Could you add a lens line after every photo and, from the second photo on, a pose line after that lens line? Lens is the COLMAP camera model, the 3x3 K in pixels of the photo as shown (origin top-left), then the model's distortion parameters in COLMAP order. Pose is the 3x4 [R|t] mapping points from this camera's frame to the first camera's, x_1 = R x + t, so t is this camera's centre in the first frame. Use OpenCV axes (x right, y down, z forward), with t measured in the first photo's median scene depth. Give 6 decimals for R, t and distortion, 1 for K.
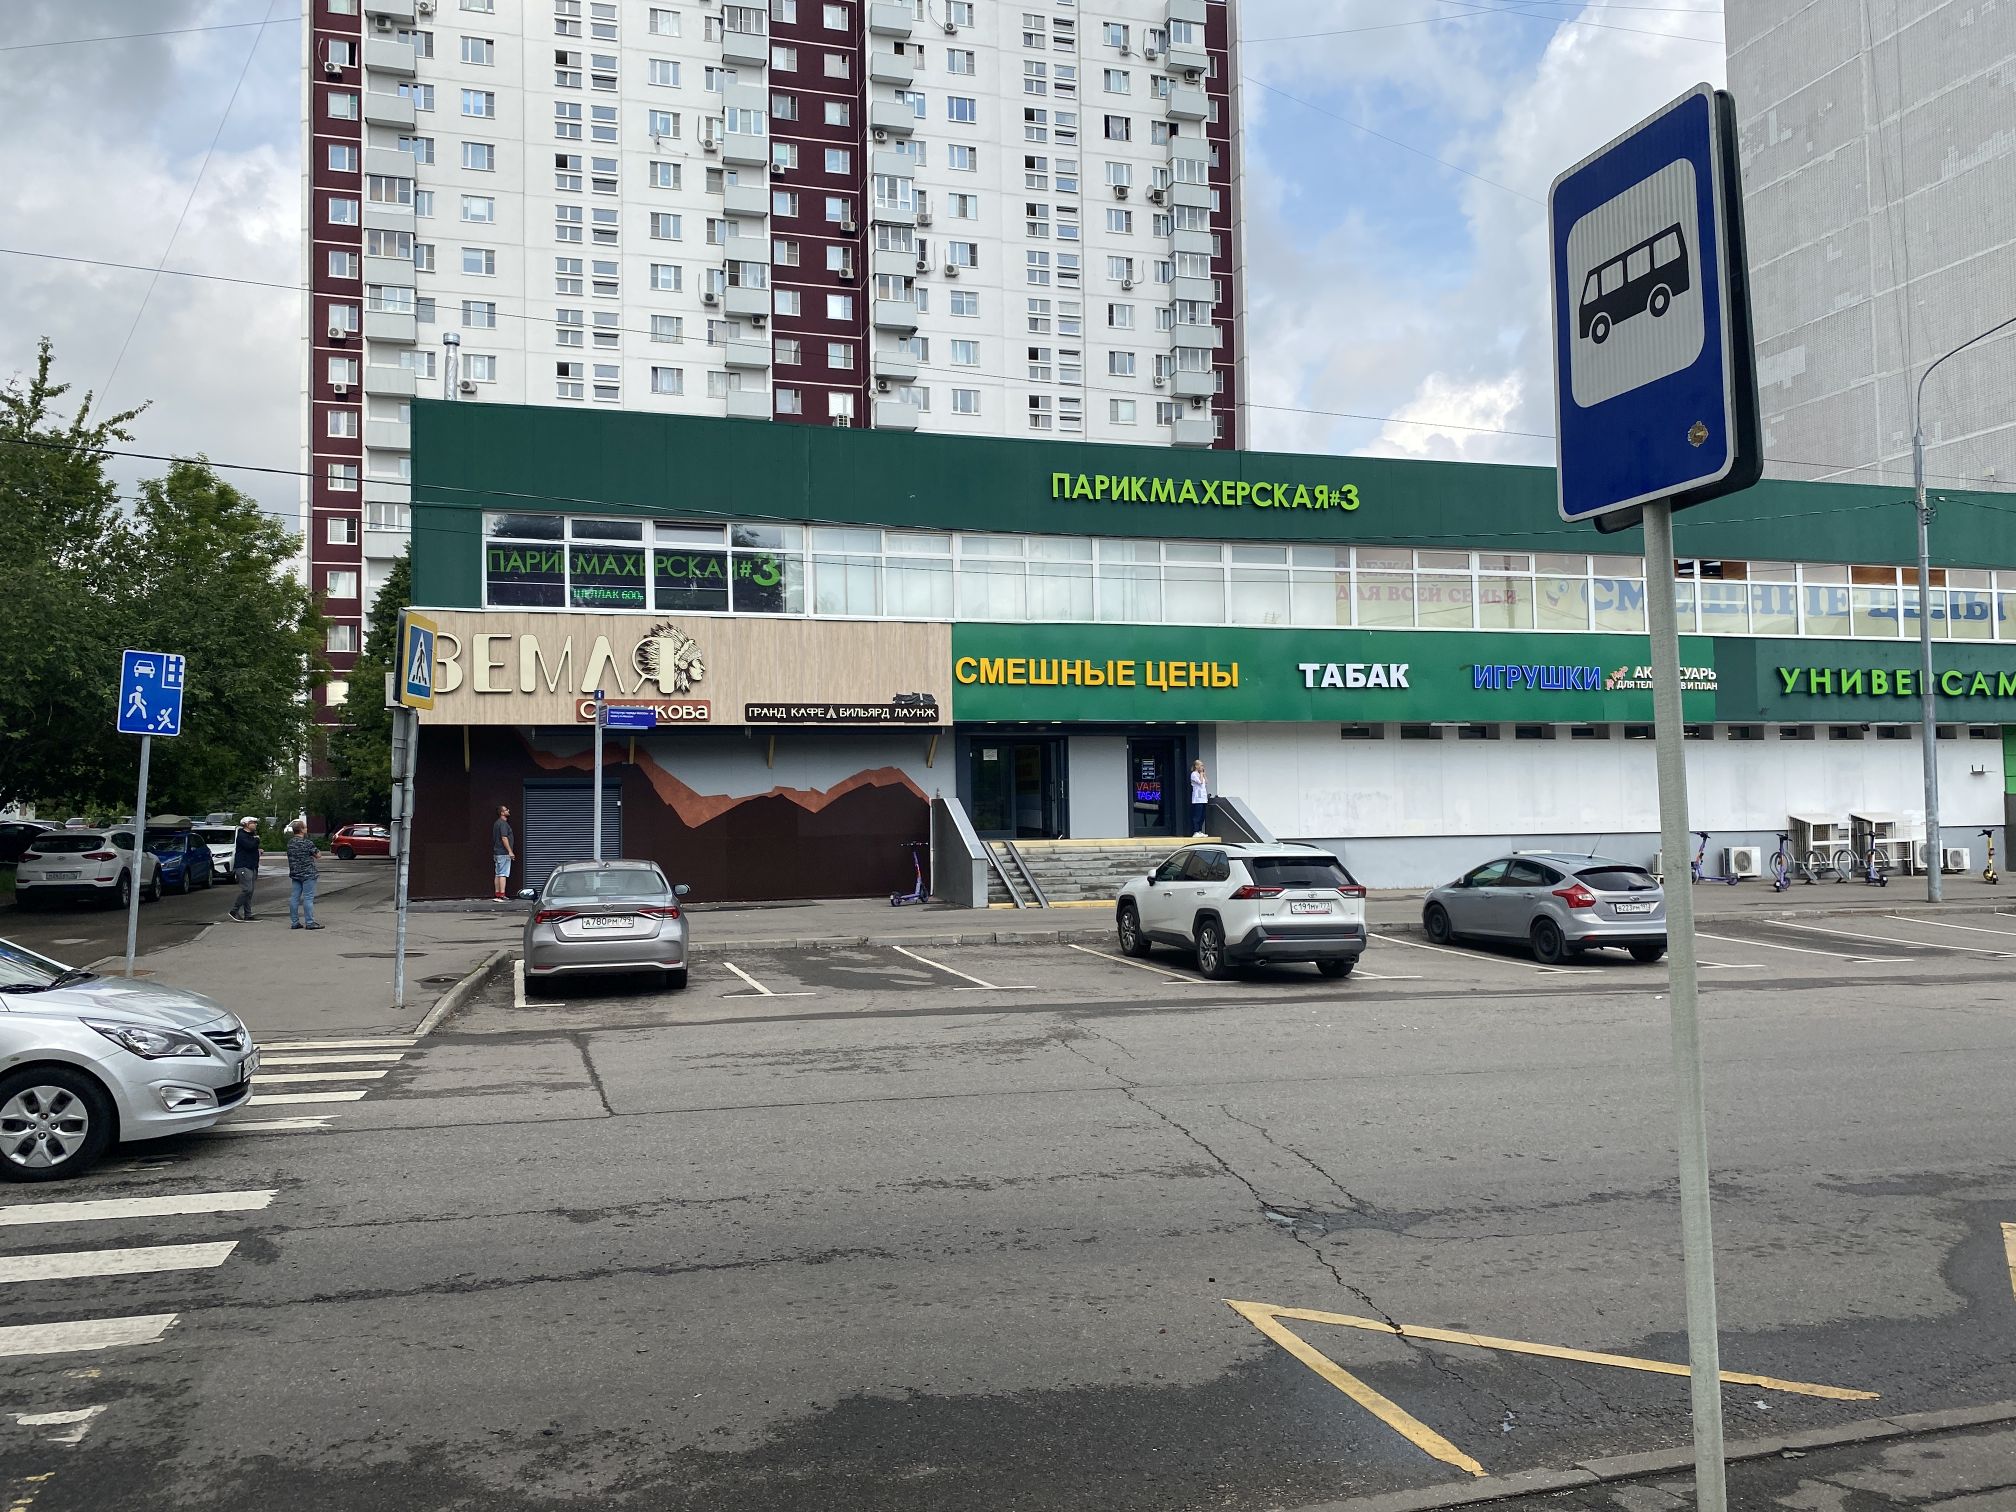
lens RADIAL K [[1548.9, 0, 1008.0], [0, 1548.9, 756.0], [0, 0, 1]] dist [0.035794, -0.049683]
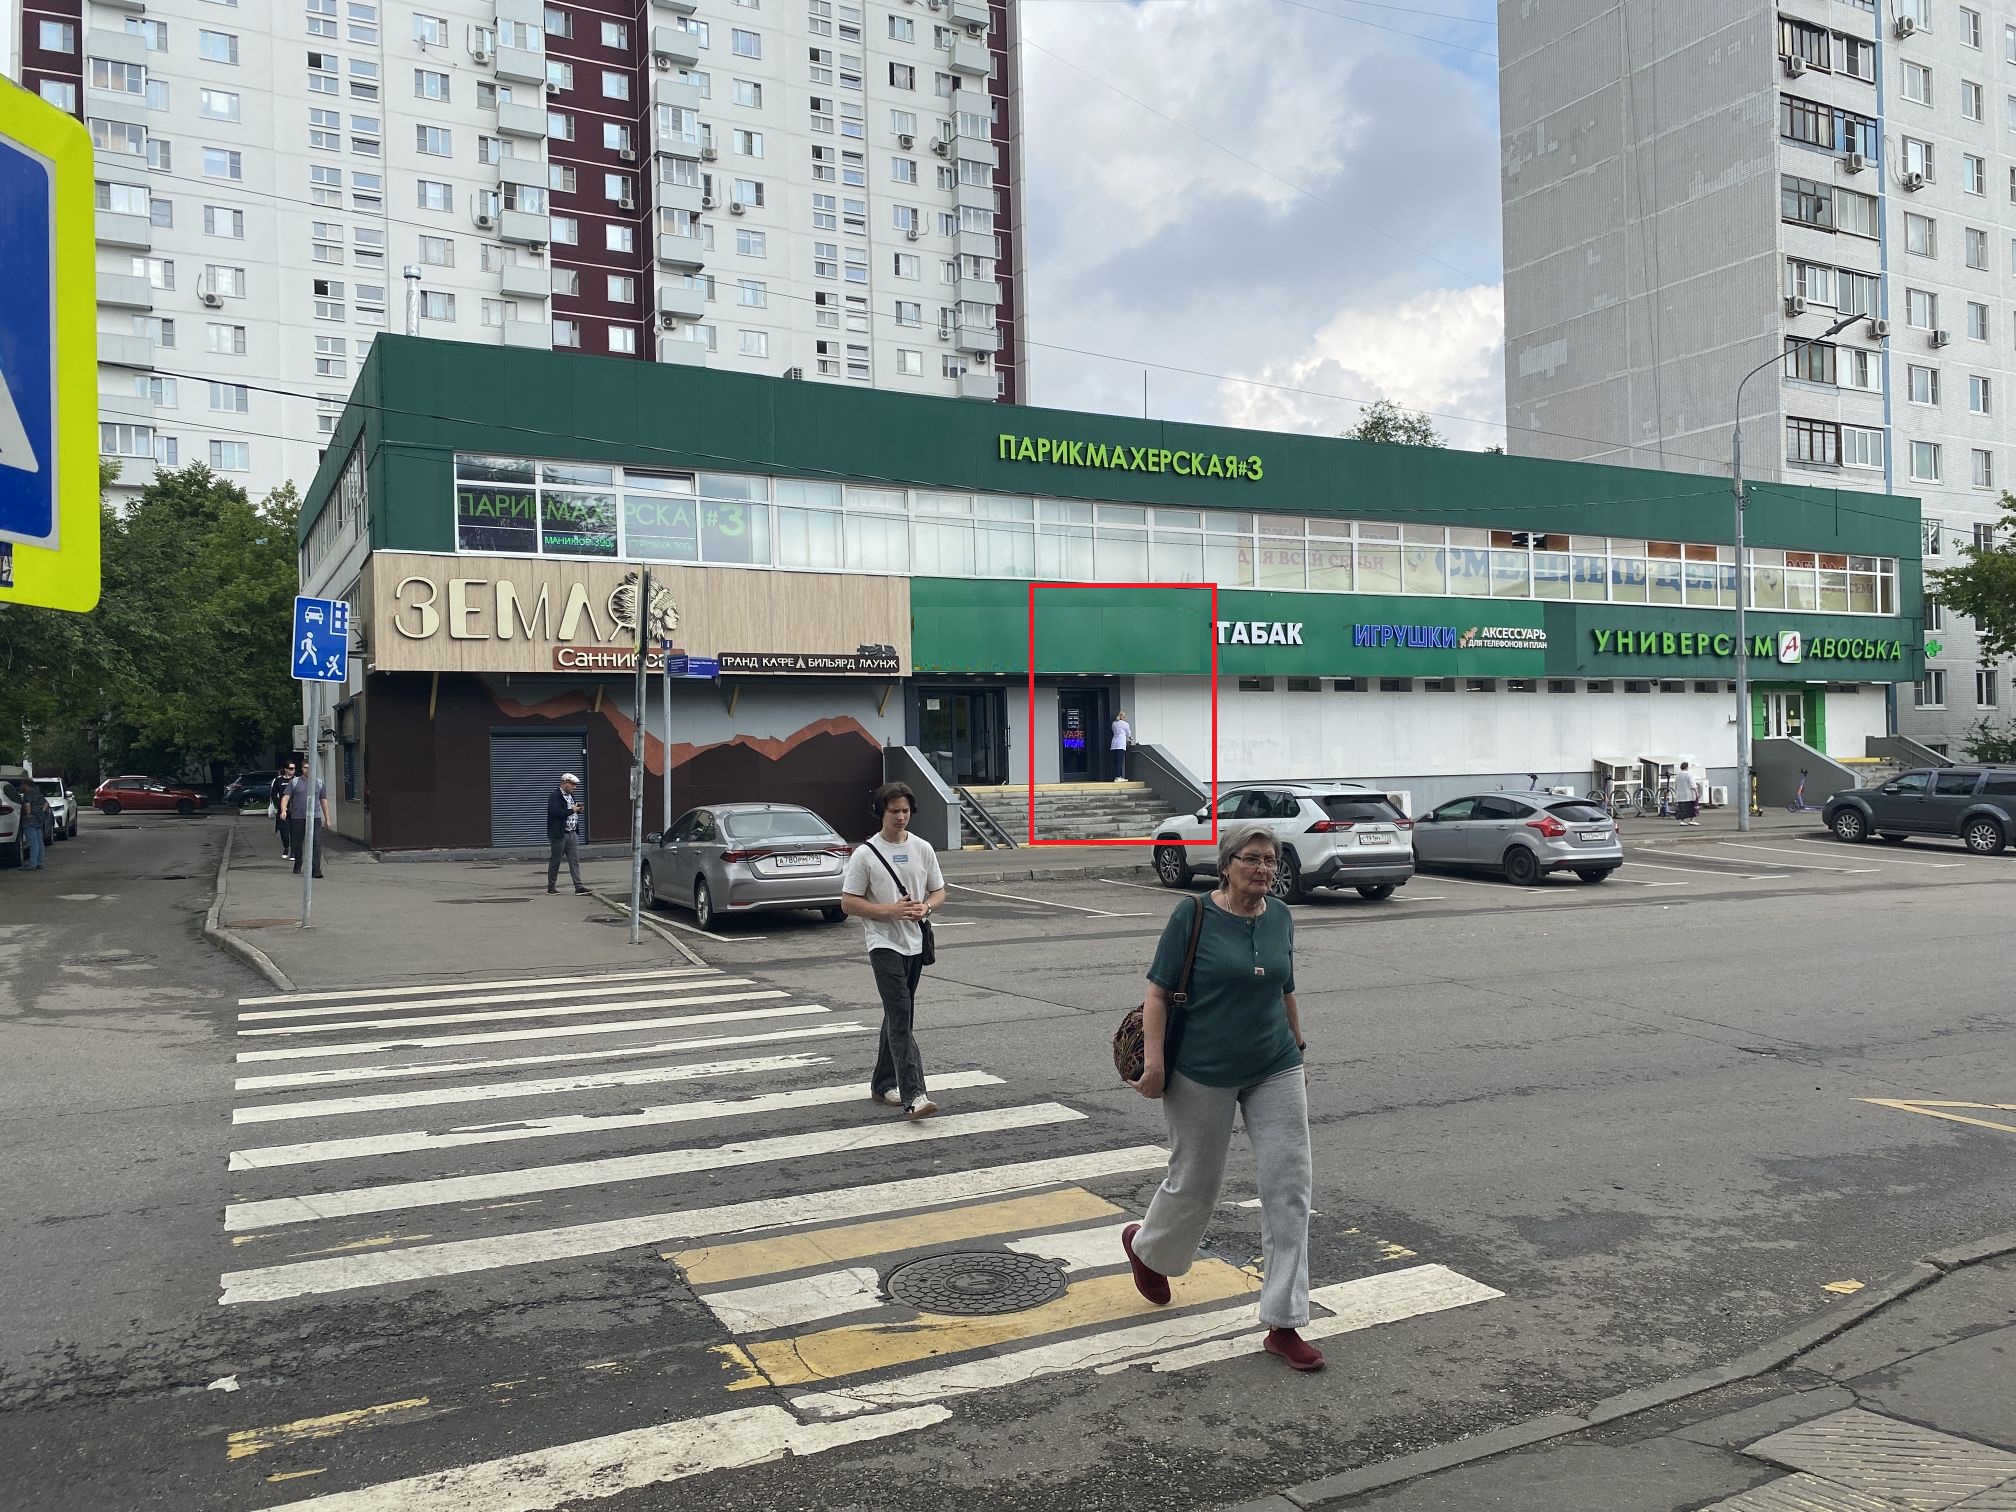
lens RADIAL K [[1571.7, 0, 1008.0], [0, 1571.7, 756.0], [0, 0, 1]] dist [0.038521, -0.058050]
pose [[0.976511, -0.003693, 0.215437, -0.178926], [-0.003357, 0.999471, 0.032347, -0.000180], [-0.215442, -0.032311, 0.975982, -0.041821]]
